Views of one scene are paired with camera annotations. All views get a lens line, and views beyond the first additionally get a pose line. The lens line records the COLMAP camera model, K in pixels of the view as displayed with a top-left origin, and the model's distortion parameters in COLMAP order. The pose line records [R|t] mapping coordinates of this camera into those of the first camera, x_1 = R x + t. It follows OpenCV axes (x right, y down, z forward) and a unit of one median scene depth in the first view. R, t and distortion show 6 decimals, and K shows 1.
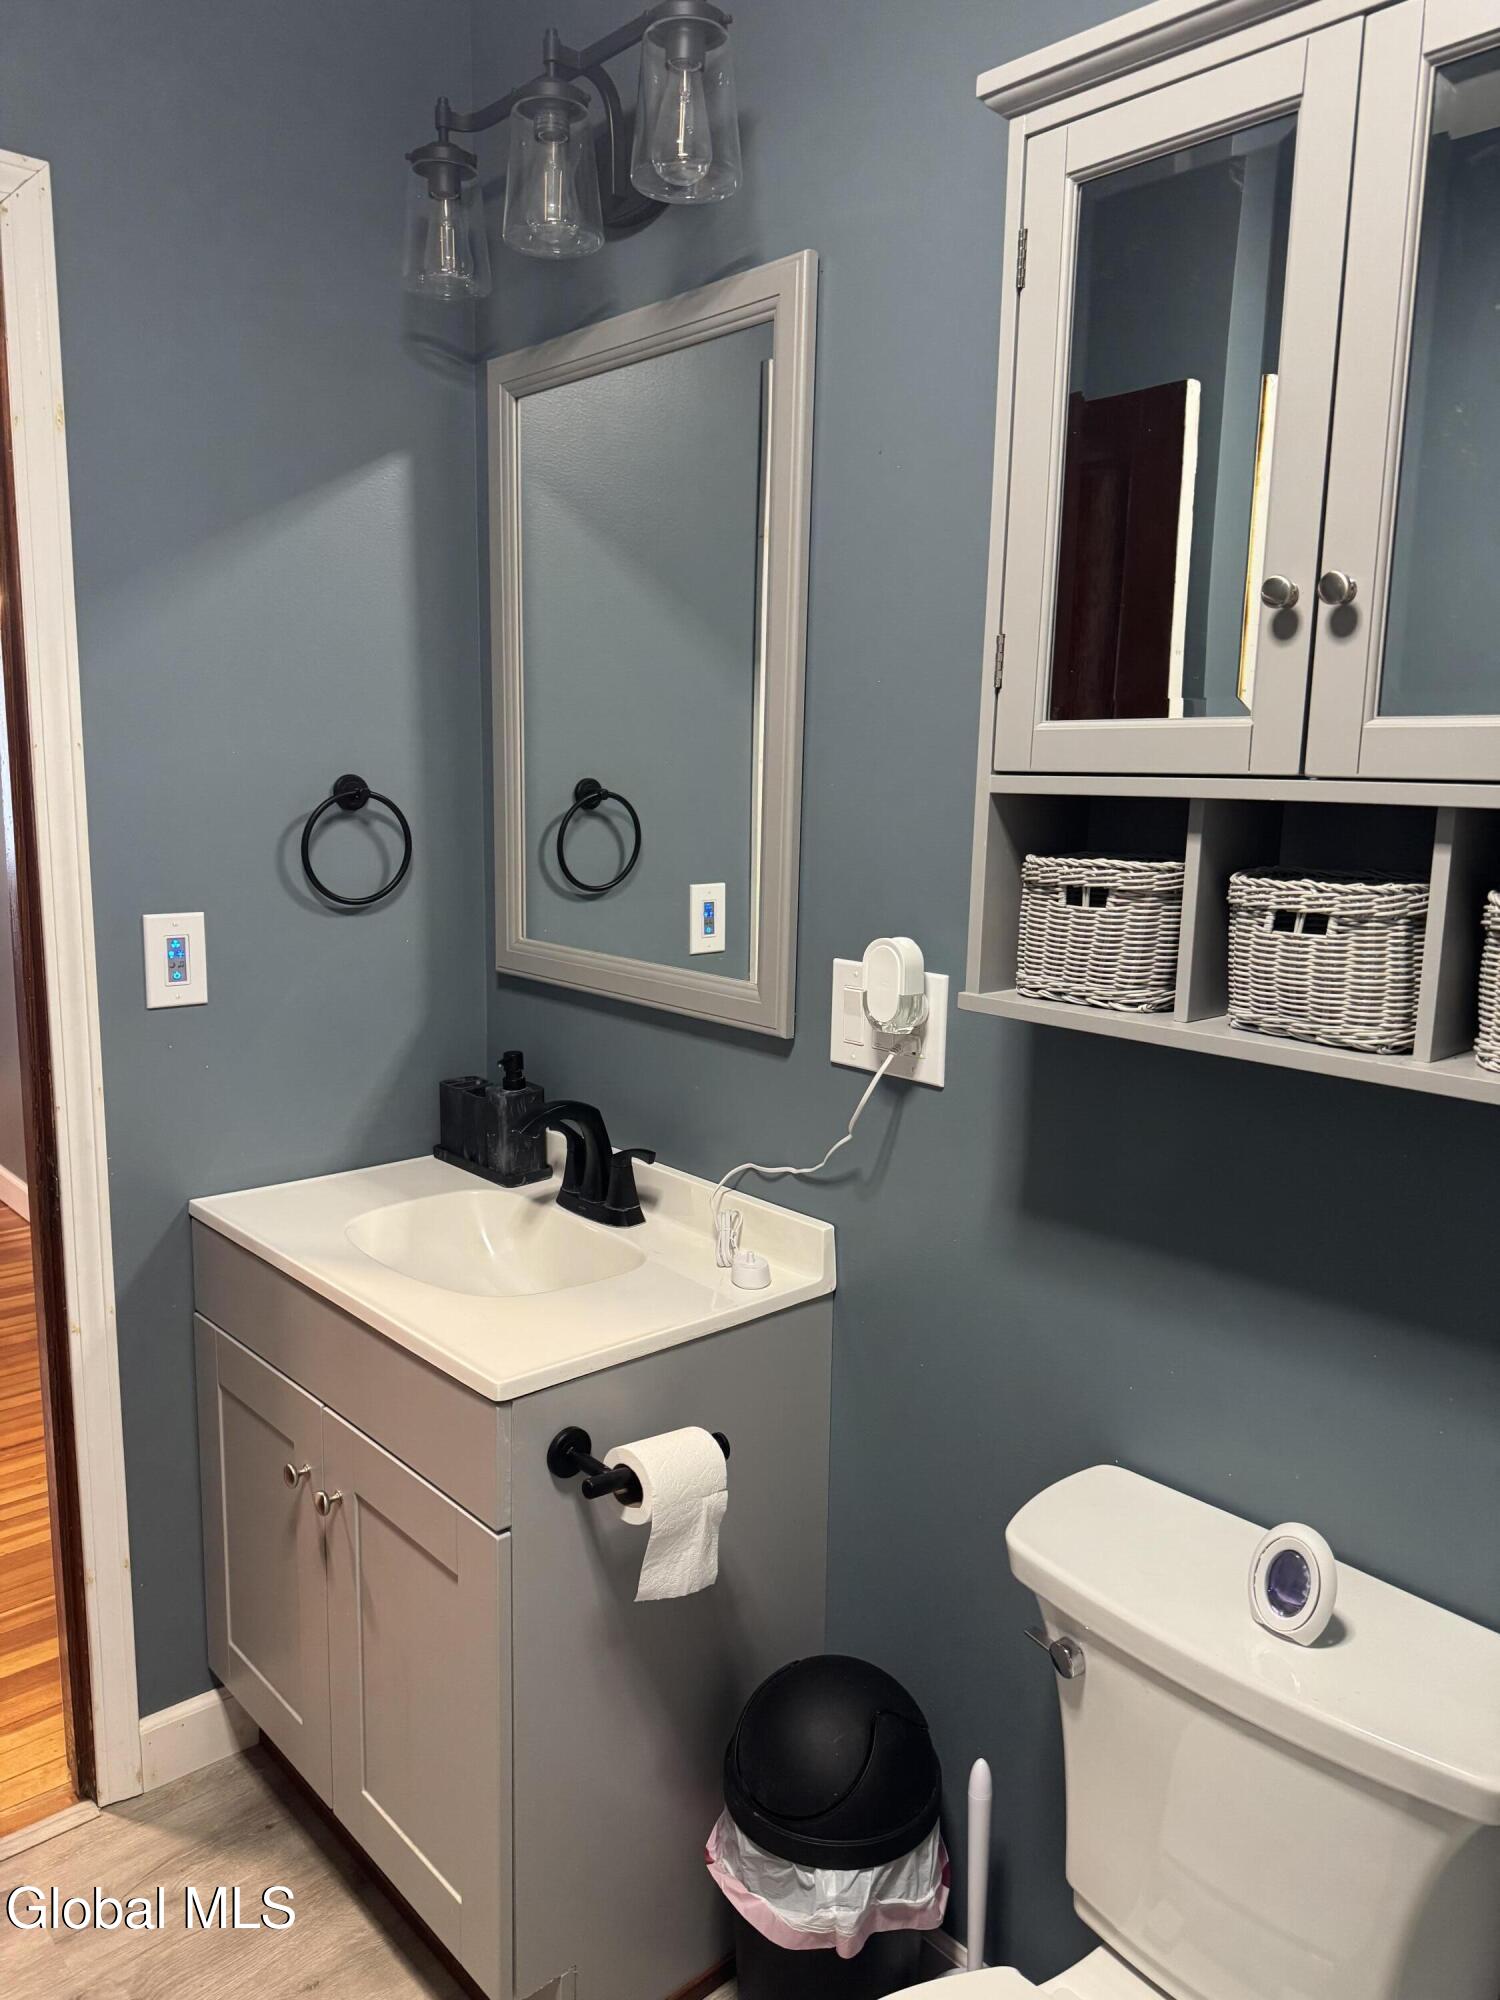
lens RADIAL K [[1419.9, 0, 750.0], [0, 1419.9, 1000.0], [0, 0, 1]] dist [0.009277, -0.000984]
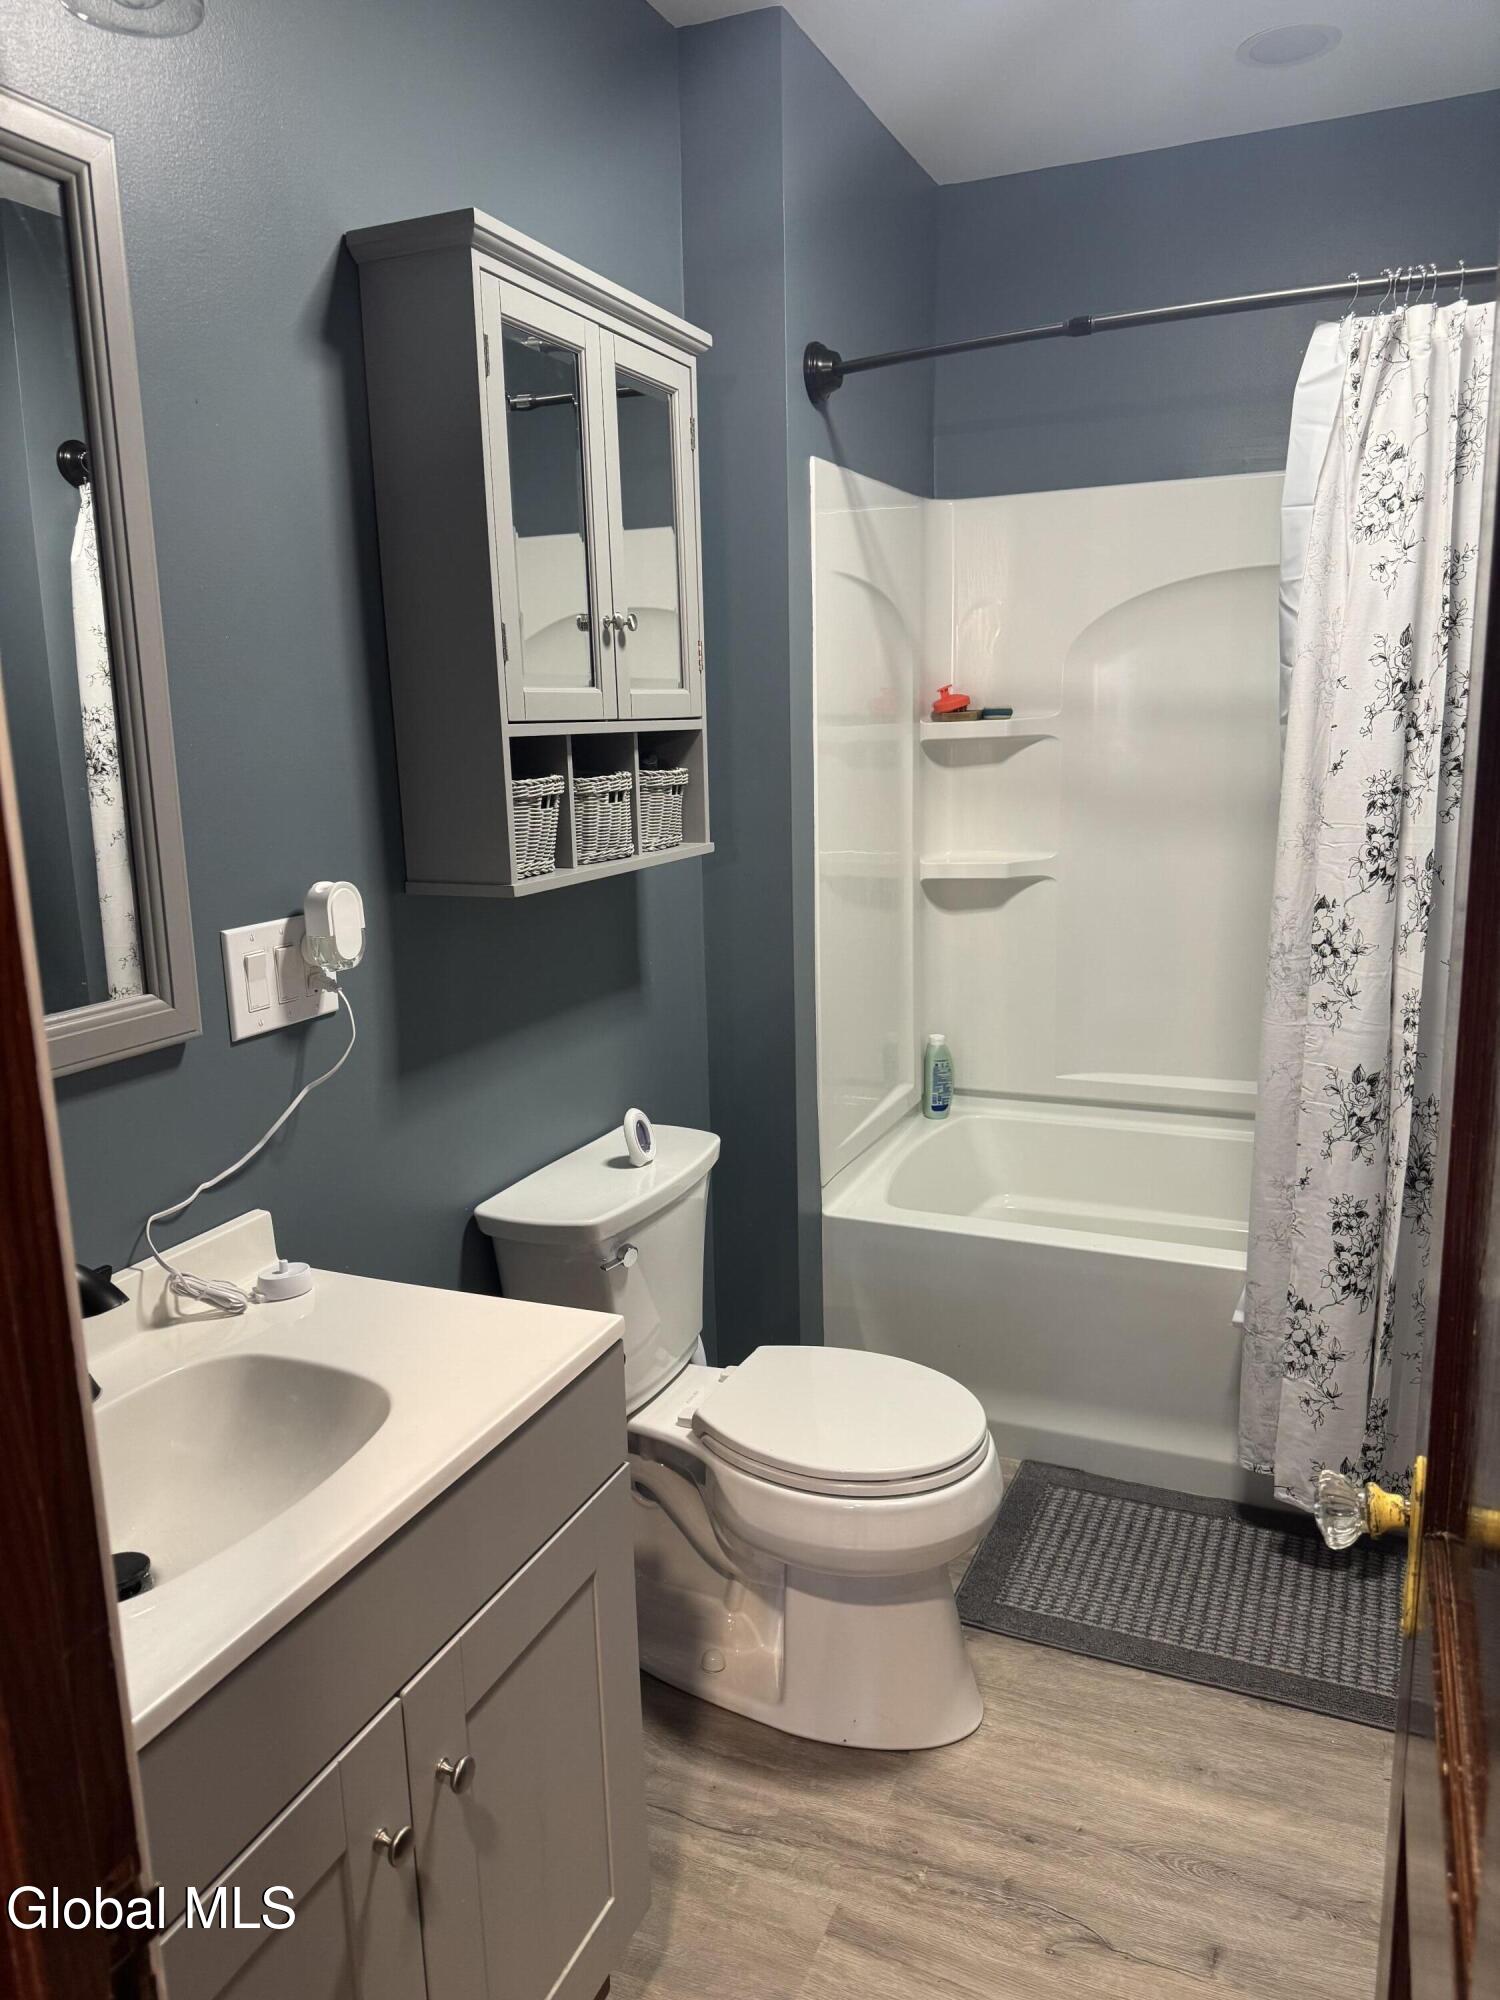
lens RADIAL K [[1419.9, 0, 750.0], [0, 1419.9, 1000.0], [0, 0, 1]] dist [0.009277, -0.000984]
pose [[-0.412301, -0.186496, 0.891755, -1.335136], [0.164413, 0.947521, 0.274174, -0.268786], [-0.896090, 0.259658, -0.360001, 1.485926]]
